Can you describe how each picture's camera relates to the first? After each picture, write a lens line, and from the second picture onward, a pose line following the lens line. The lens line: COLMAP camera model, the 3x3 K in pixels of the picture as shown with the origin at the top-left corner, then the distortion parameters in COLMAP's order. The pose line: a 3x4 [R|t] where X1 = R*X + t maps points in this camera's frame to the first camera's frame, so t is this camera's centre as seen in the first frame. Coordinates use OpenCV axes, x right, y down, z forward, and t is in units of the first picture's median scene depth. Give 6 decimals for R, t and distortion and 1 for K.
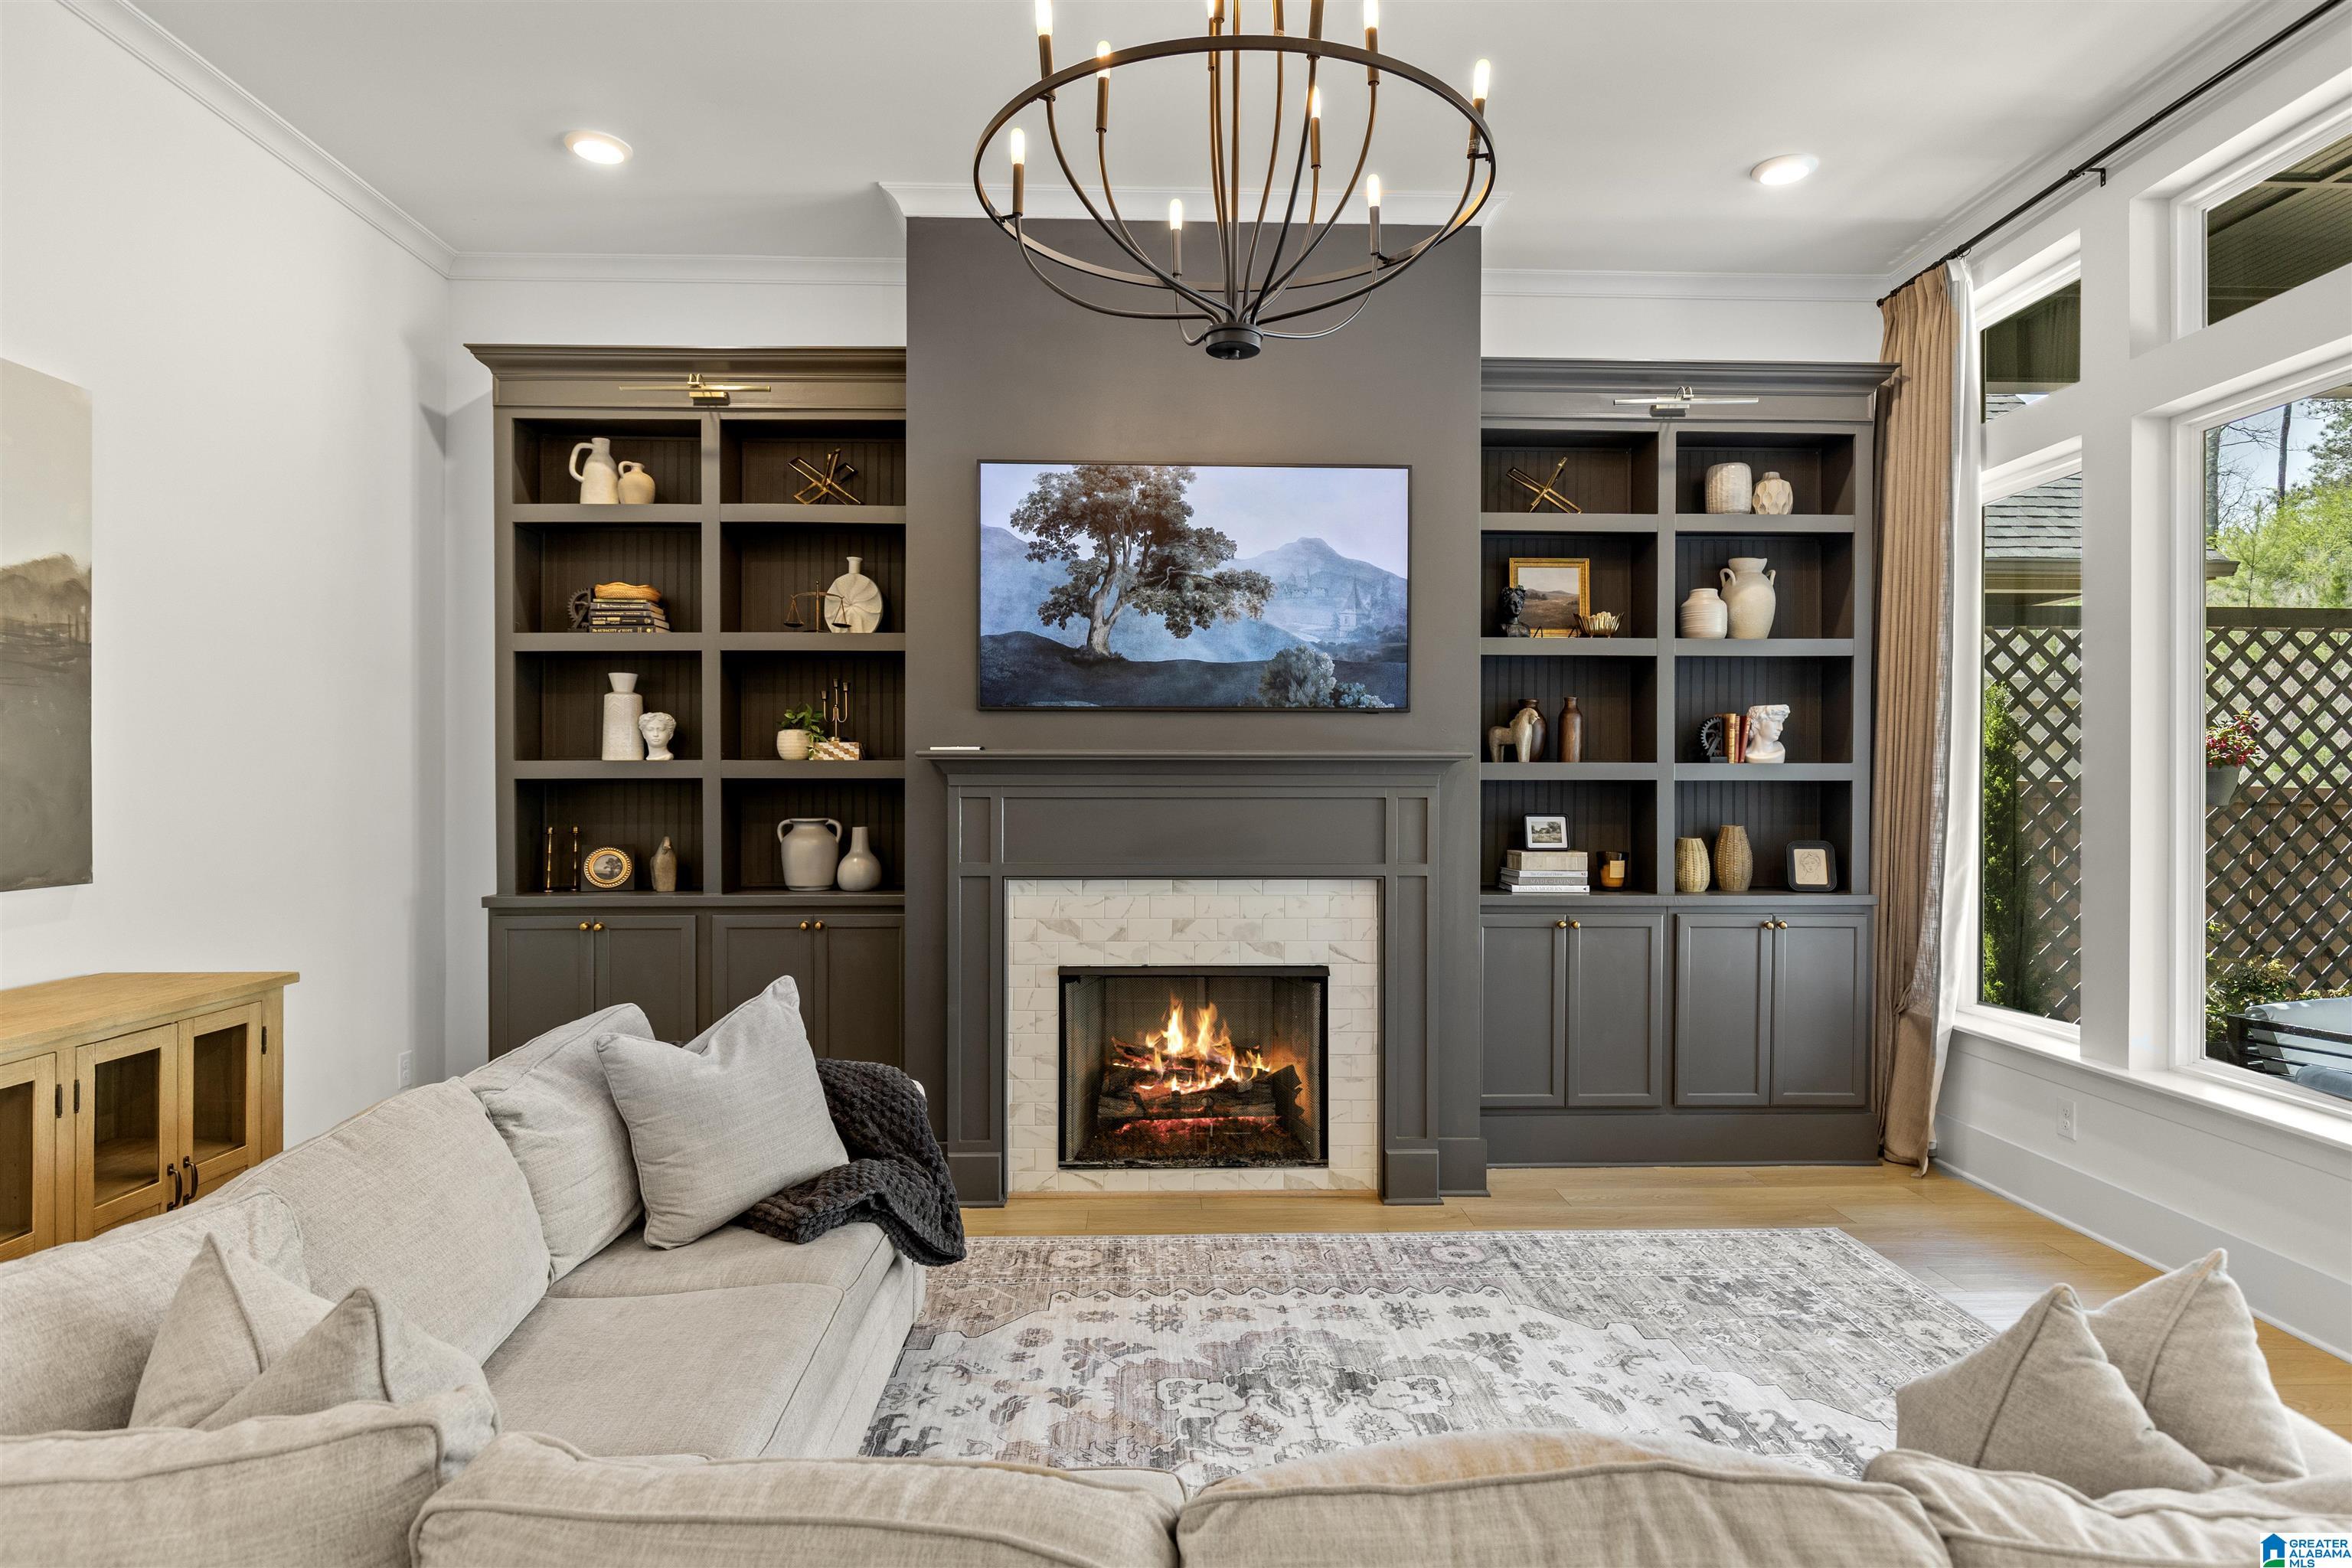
lens RADIAL K [[1265.0, 0, 1180.9], [0, 1265.0, 785.7], [0, 0, 1]] dist [0.001081, -0.000211]
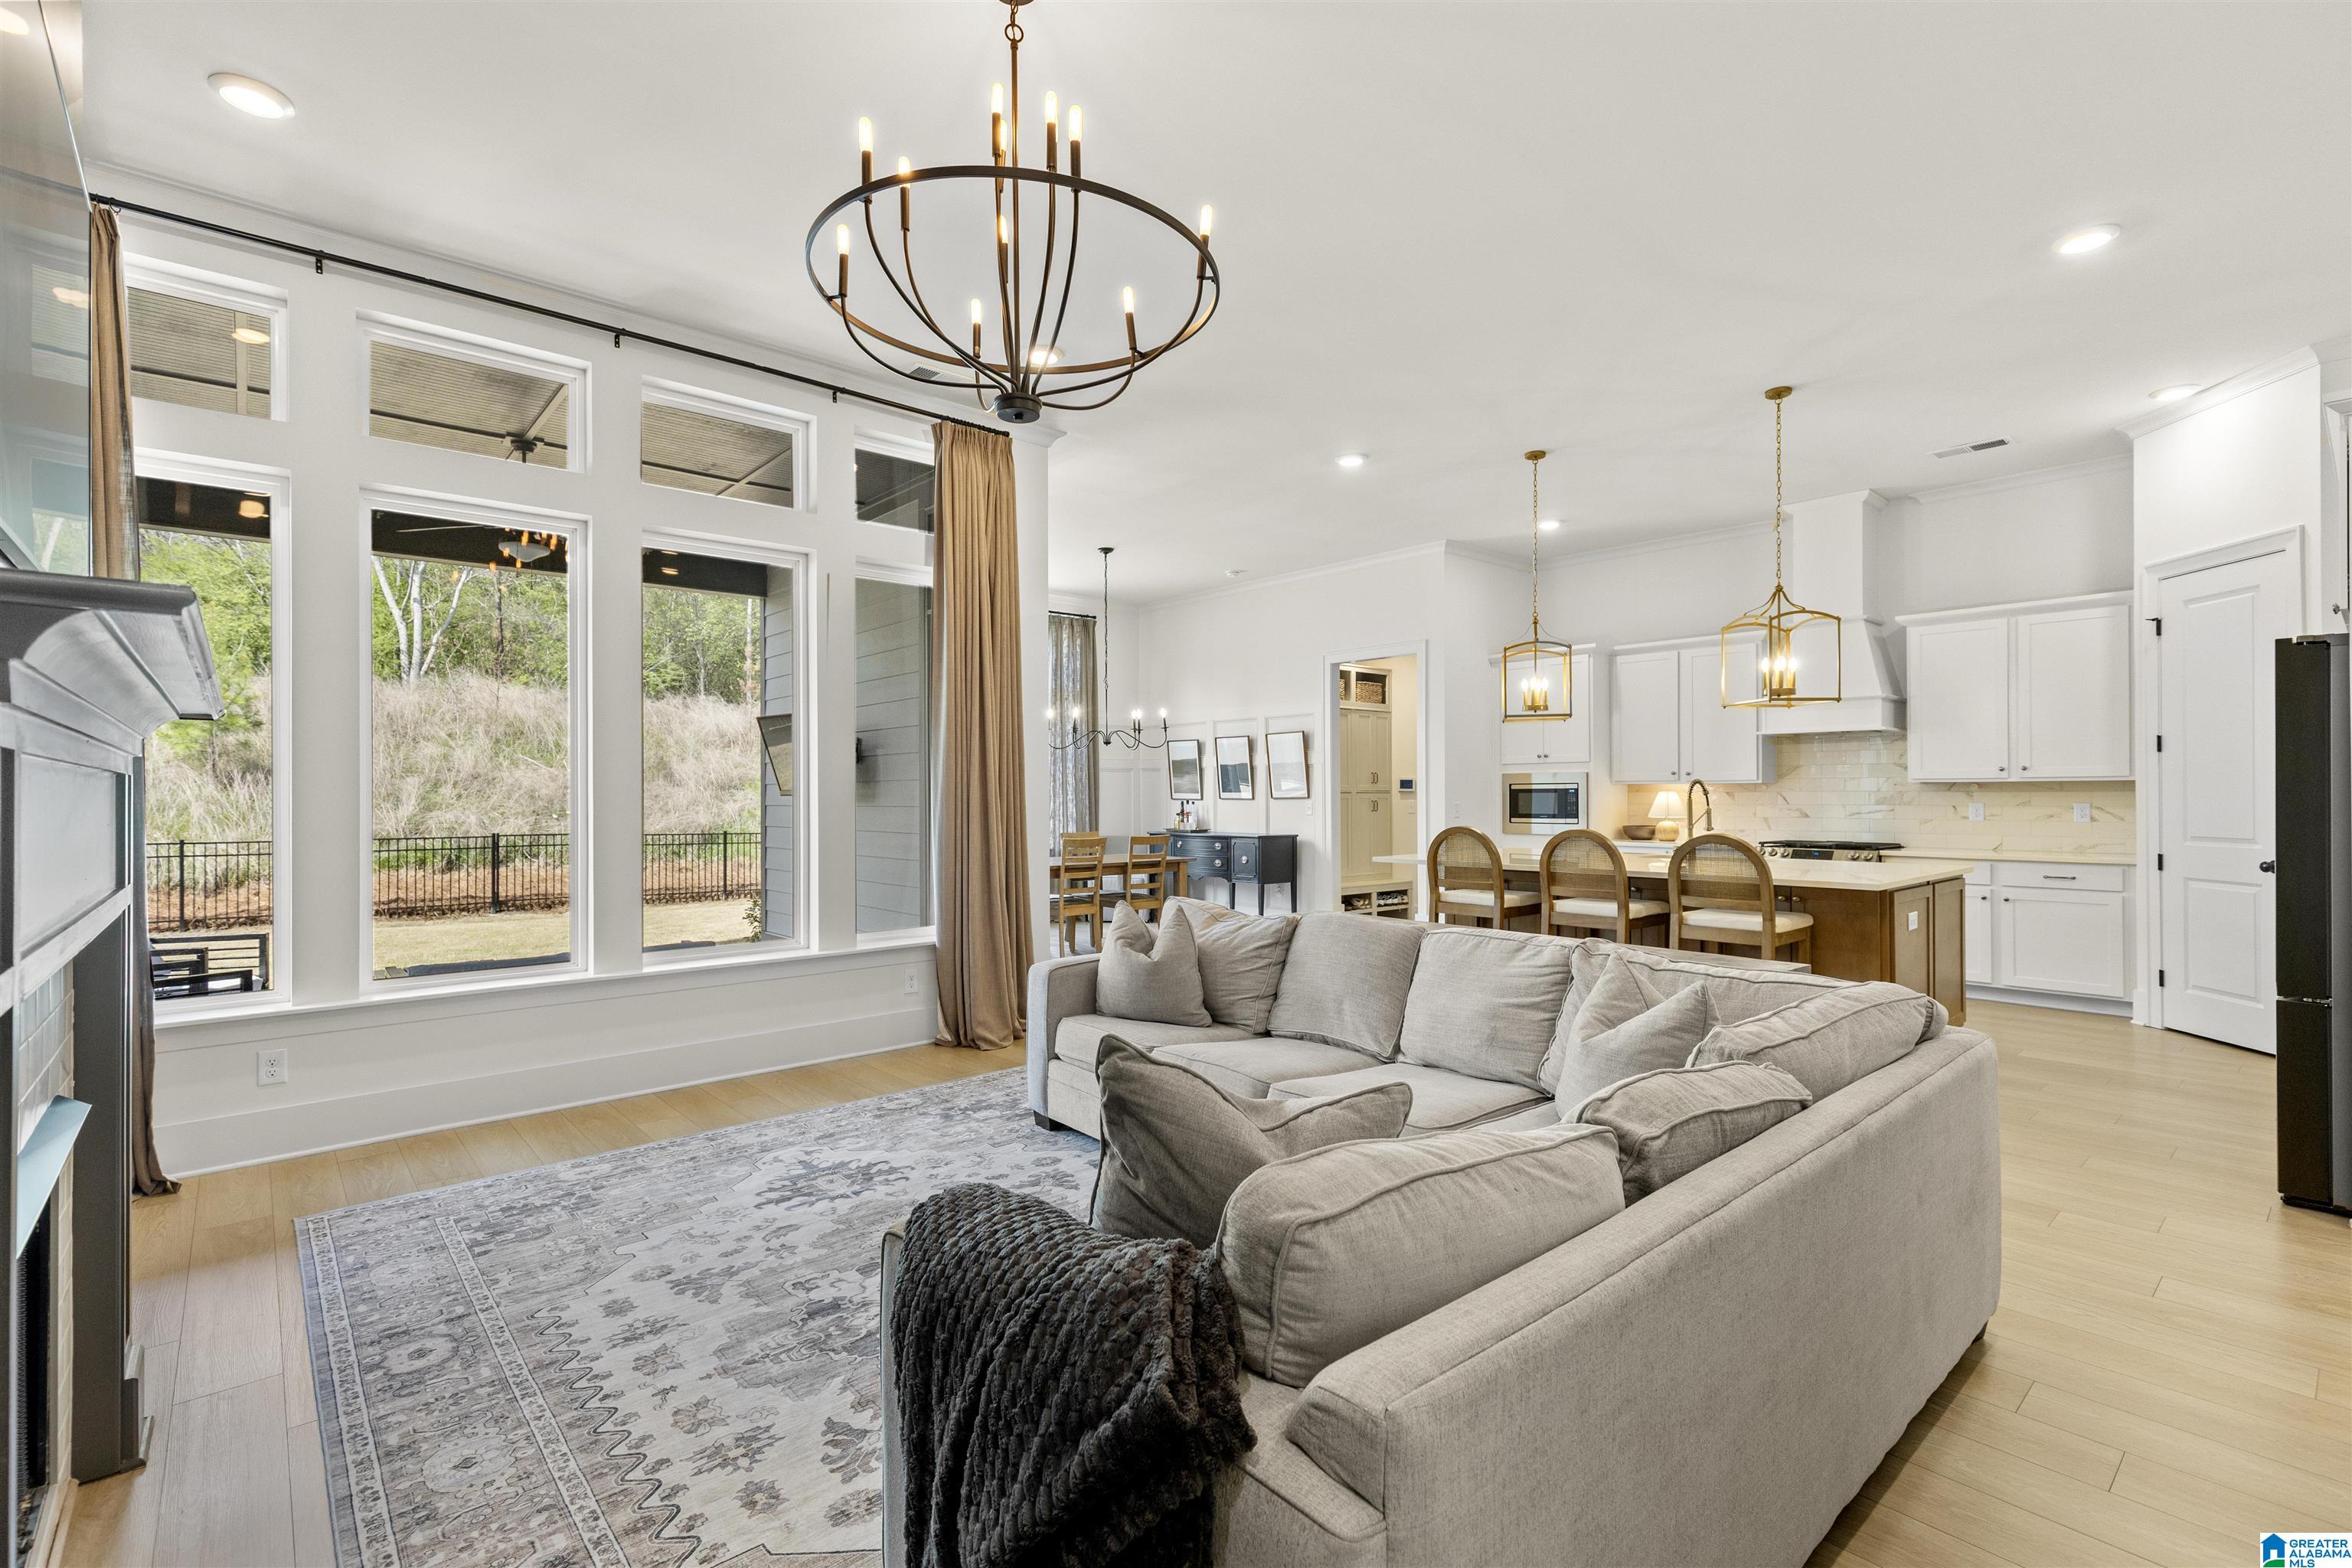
lens RADIAL K [[1062.0, 0, 1193.5], [0, 1062.0, 789.6], [0, 0, 1]] dist [0.005239, -0.000017]
pose [[-0.650222, 0.004566, 0.759730, -0.523165], [0.006824, 0.999977, -0.000169, 0.018286], [-0.759713, 0.005074, -0.650238, 0.922109]]
